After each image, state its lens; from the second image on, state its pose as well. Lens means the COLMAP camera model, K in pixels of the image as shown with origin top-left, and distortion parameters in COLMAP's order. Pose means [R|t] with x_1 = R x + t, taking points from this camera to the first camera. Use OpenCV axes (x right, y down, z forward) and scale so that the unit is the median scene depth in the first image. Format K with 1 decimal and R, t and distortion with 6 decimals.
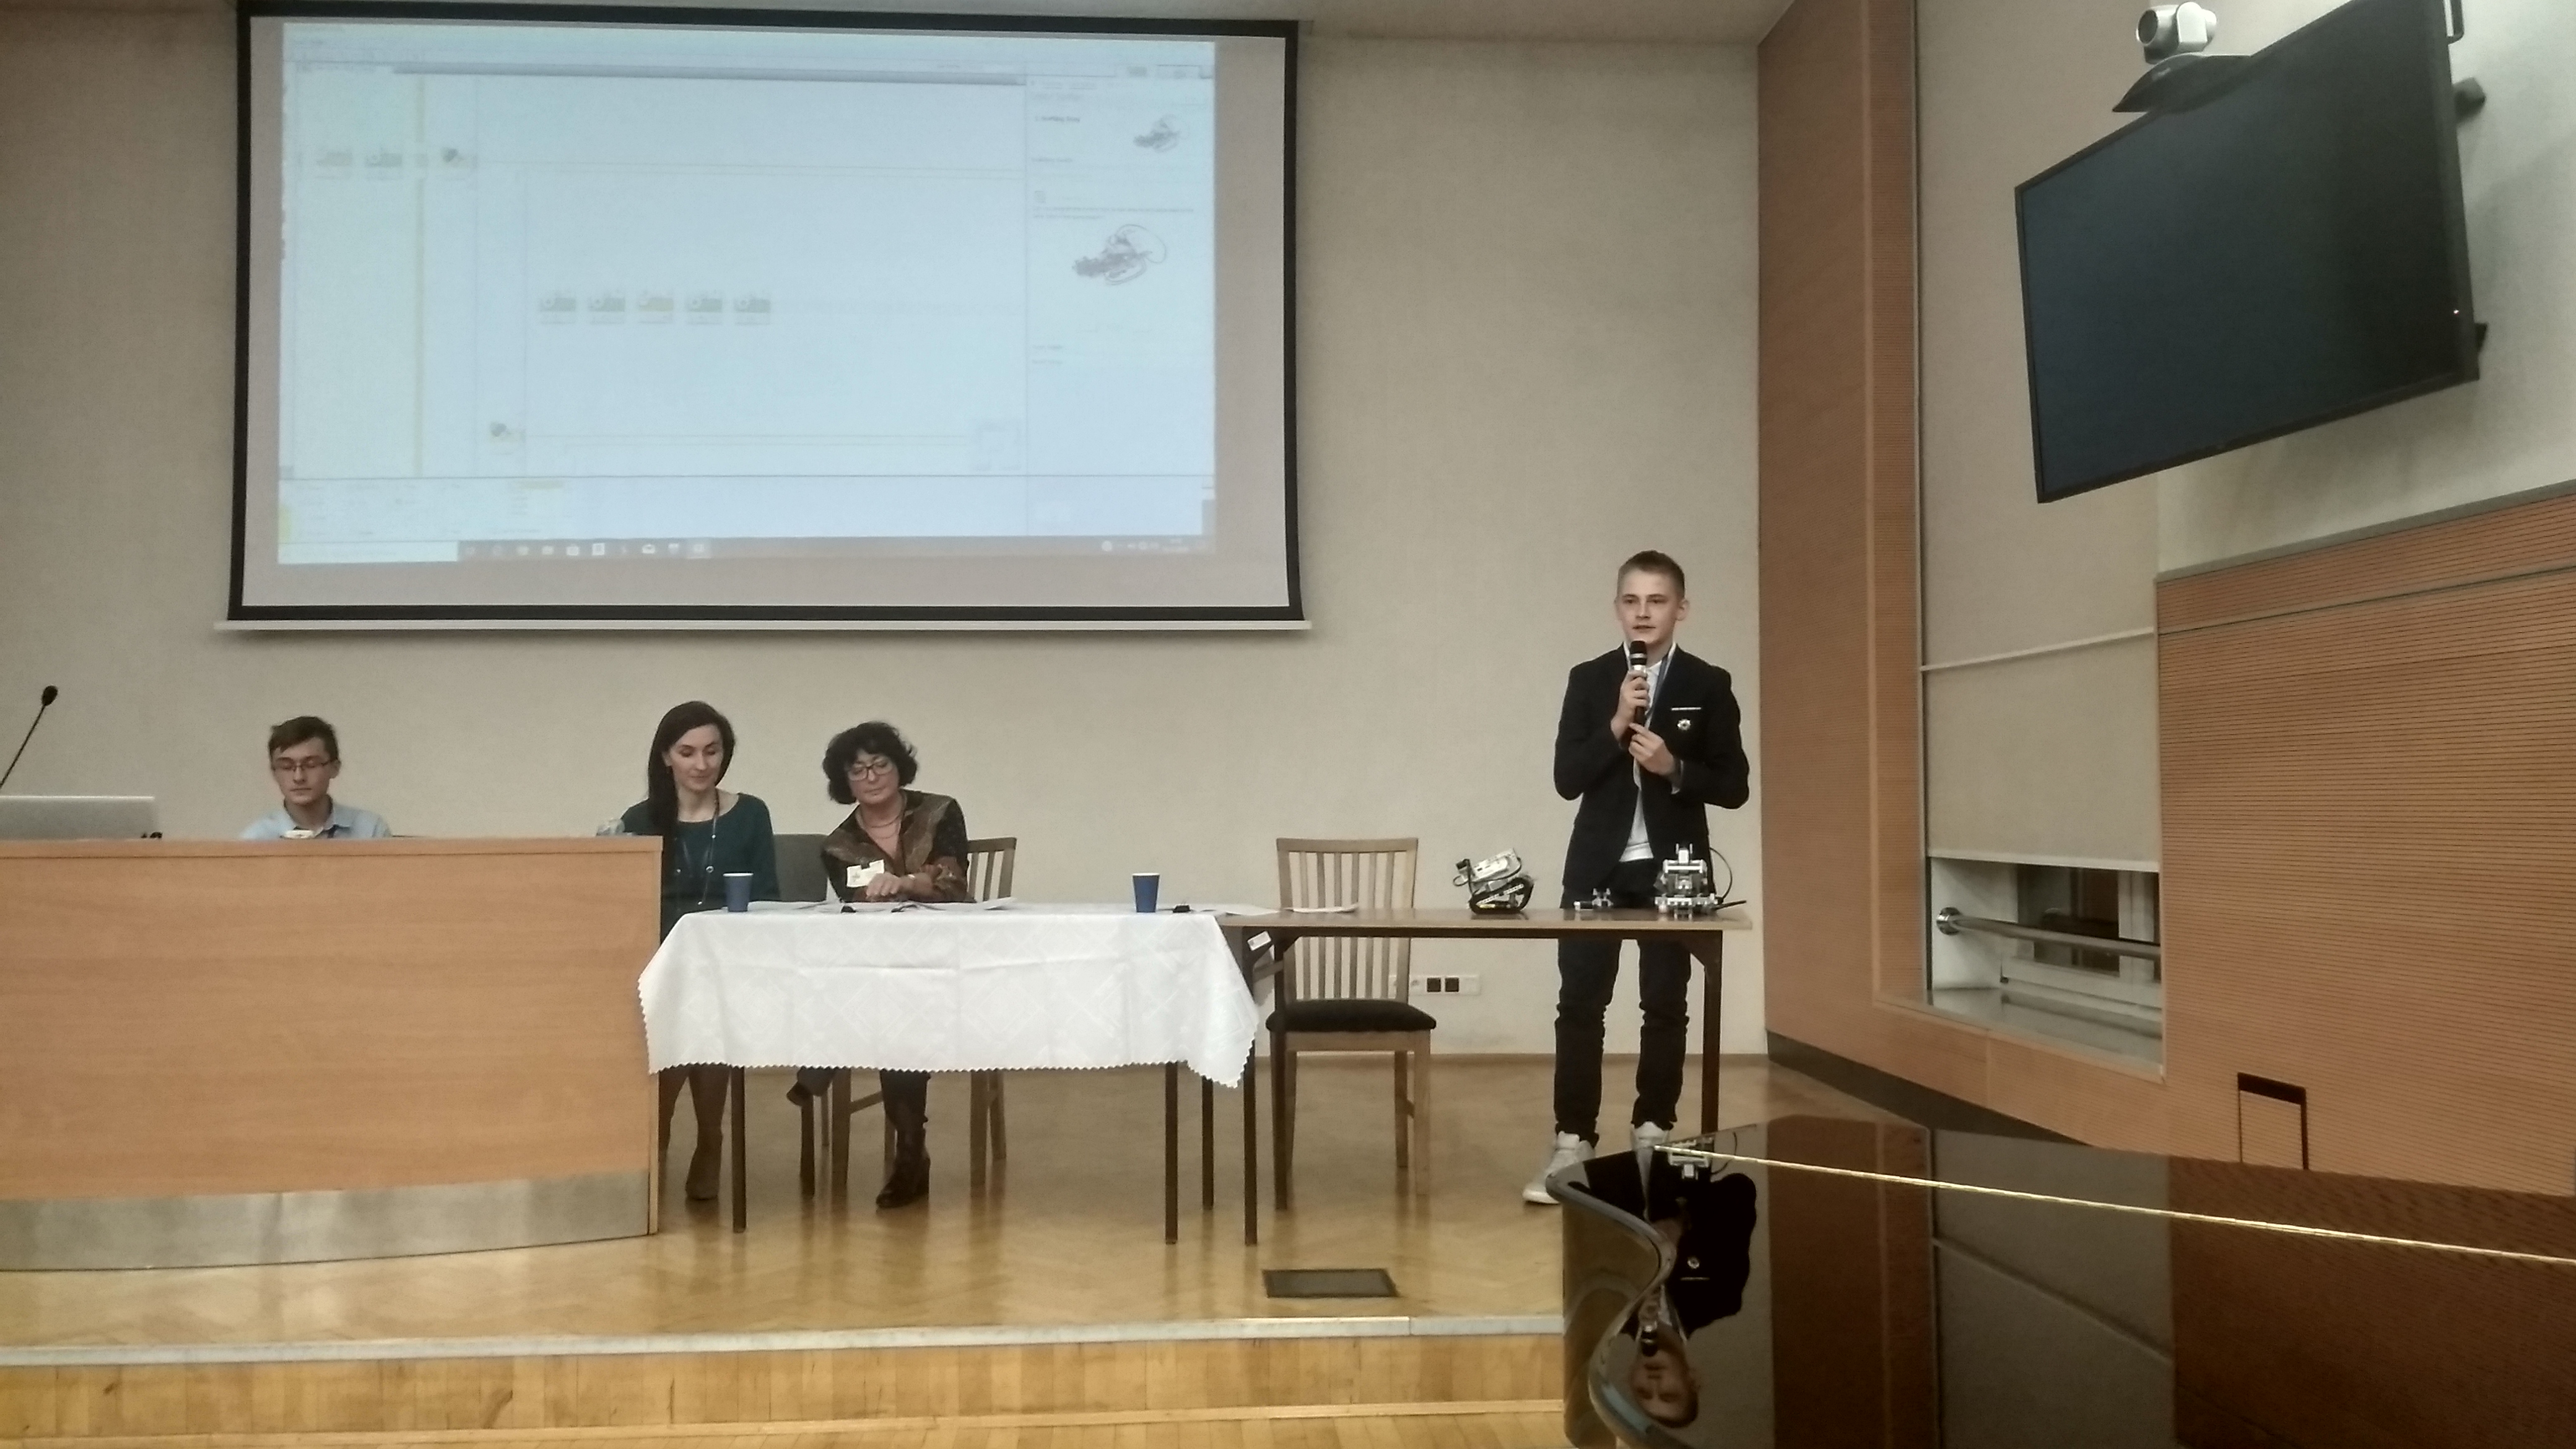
lens RADIAL K [[2100.1, 0, 1298.2], [0, 2100.1, 722.4], [0, 0, 1]] dist [0.081498, -0.131048]
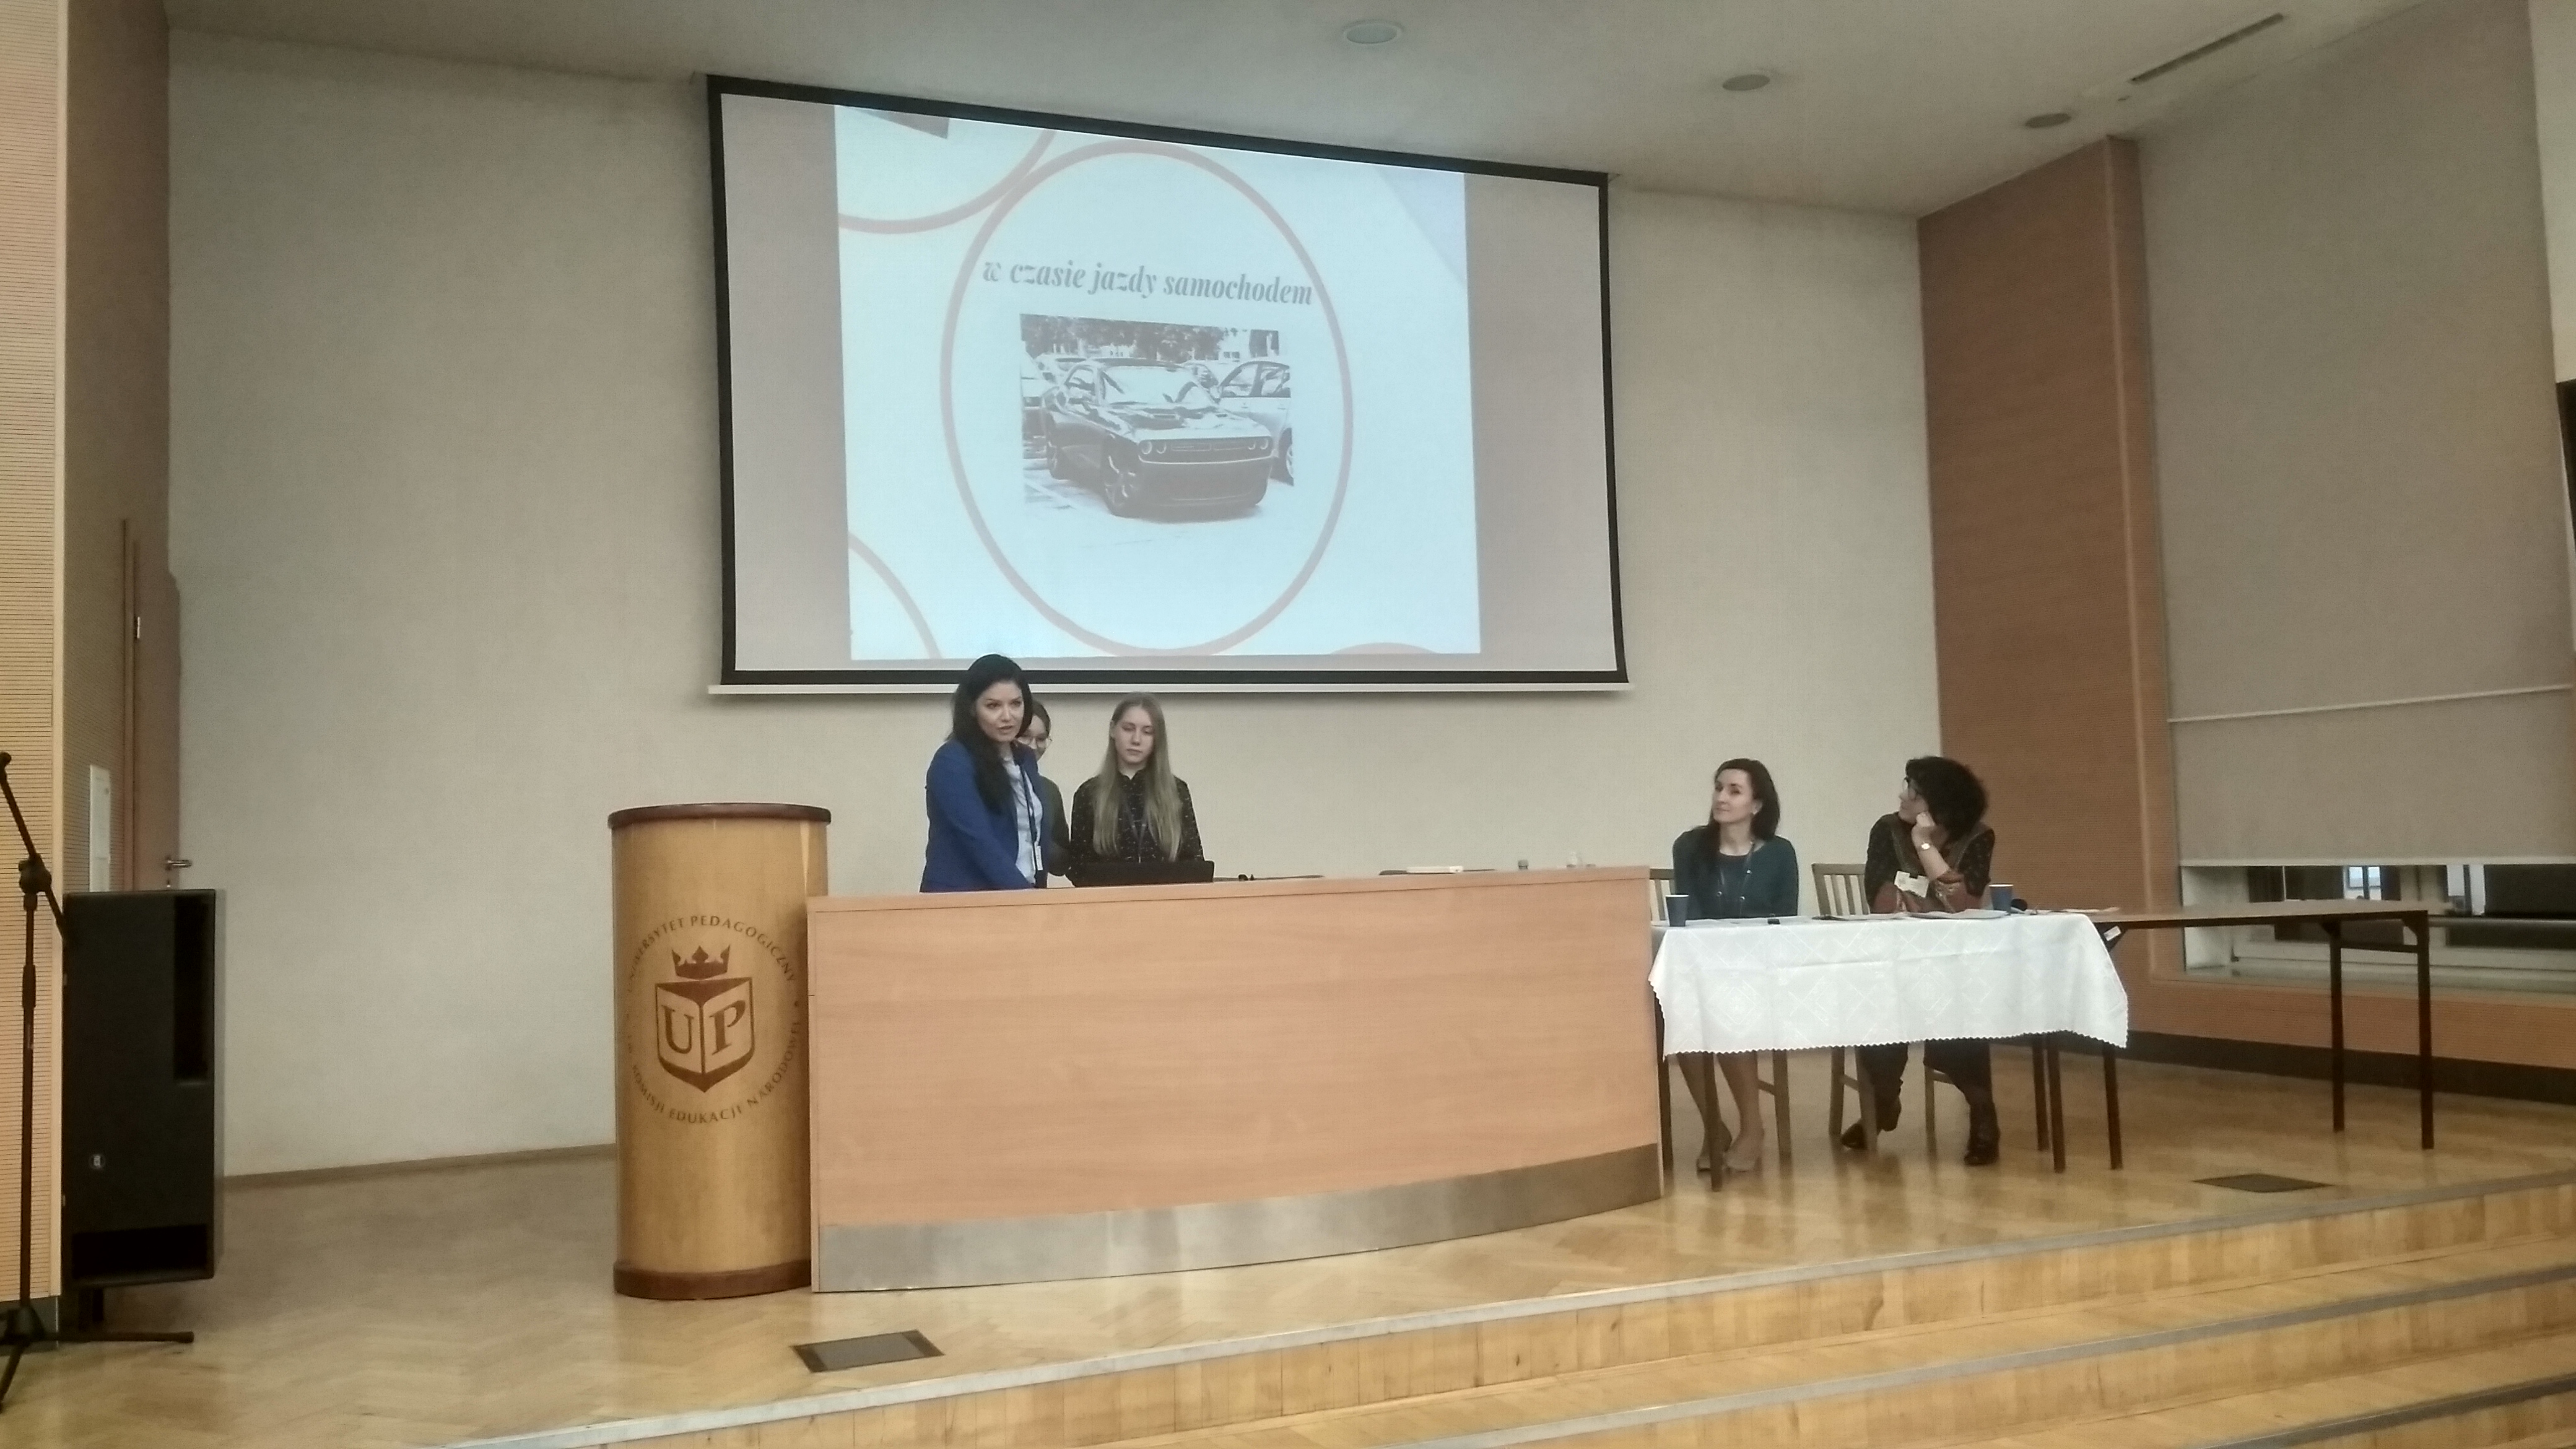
lens RADIAL K [[2088.5, 0, 1288.0], [0, 2088.5, 724.5], [0, 0, 1]] dist [0.088654, -0.147547]
pose [[0.945356, -0.007233, 0.325961, -0.892377], [0.015832, 0.999593, -0.023735, -0.000964], [-0.325656, 0.027599, 0.945085, -0.060294]]
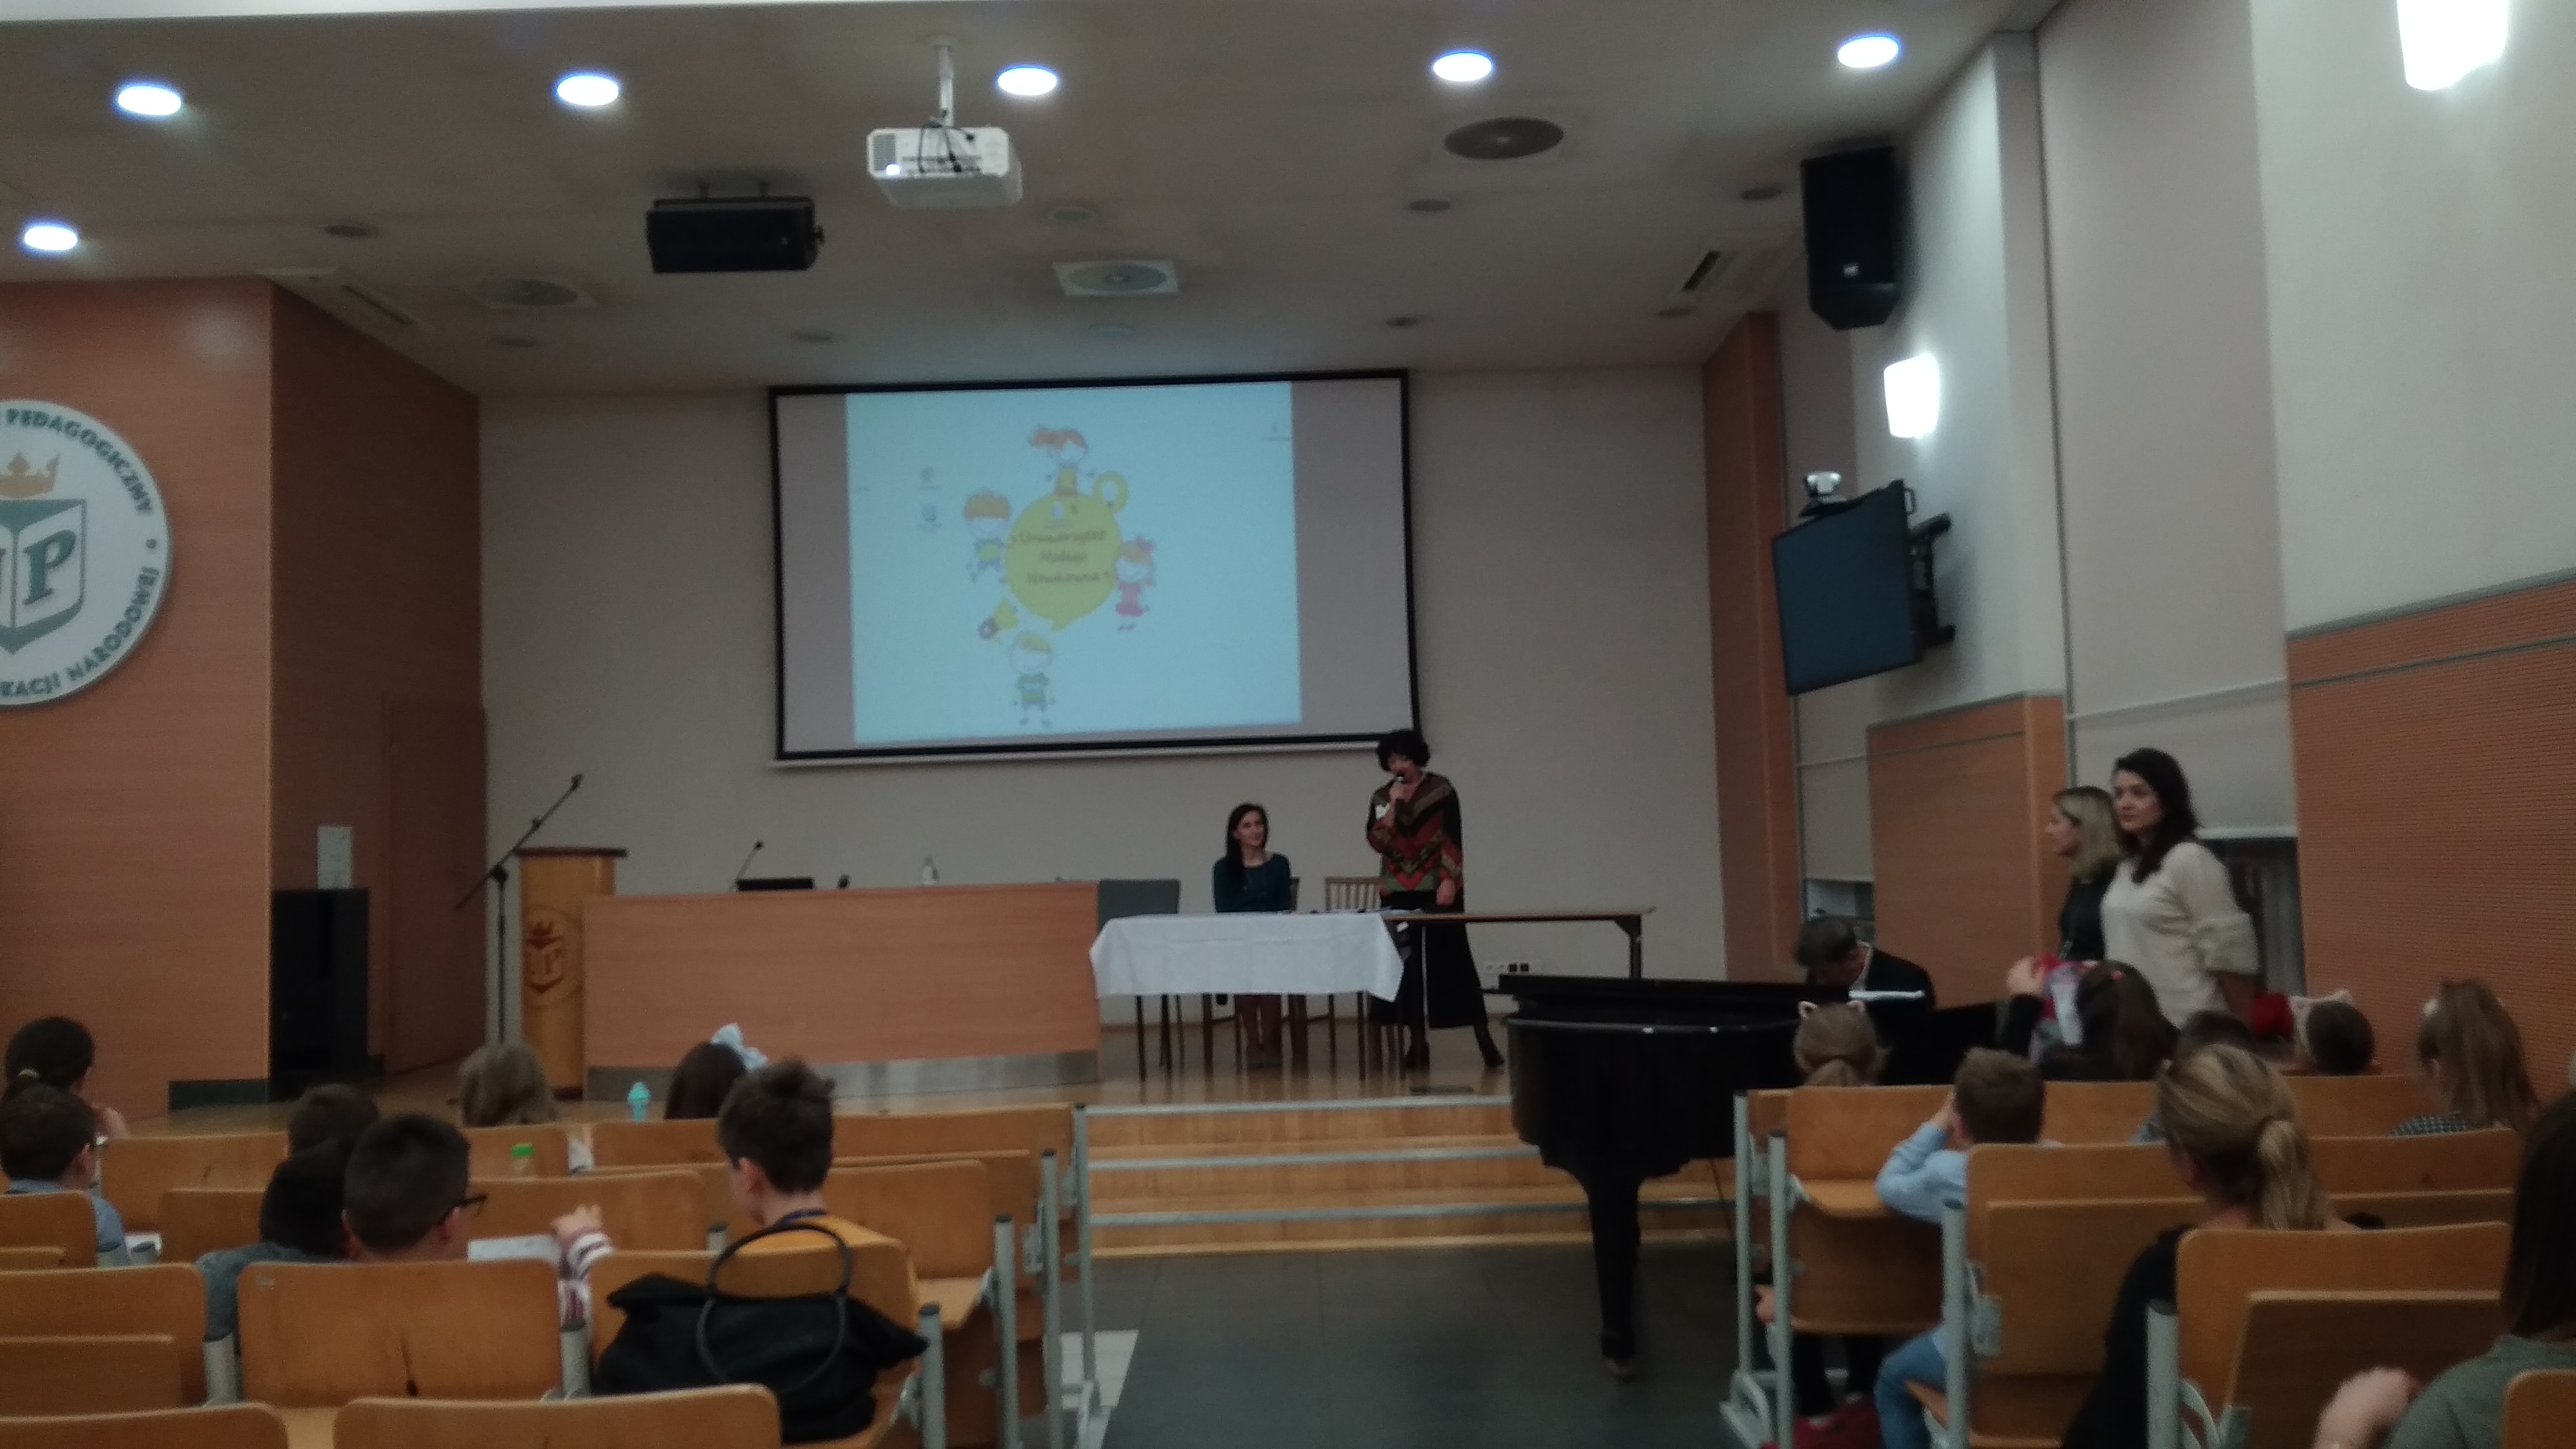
lens RADIAL K [[2041.4, 0, 1288.0], [0, 2041.4, 724.5], [0, 0, 1]] dist [0.112764, -0.180853]
pose [[0.997228, -0.029005, -0.068525, 0.011146], [0.027332, 0.999308, -0.025234, -0.038289], [0.069210, 0.023292, 0.997330, -0.900149]]
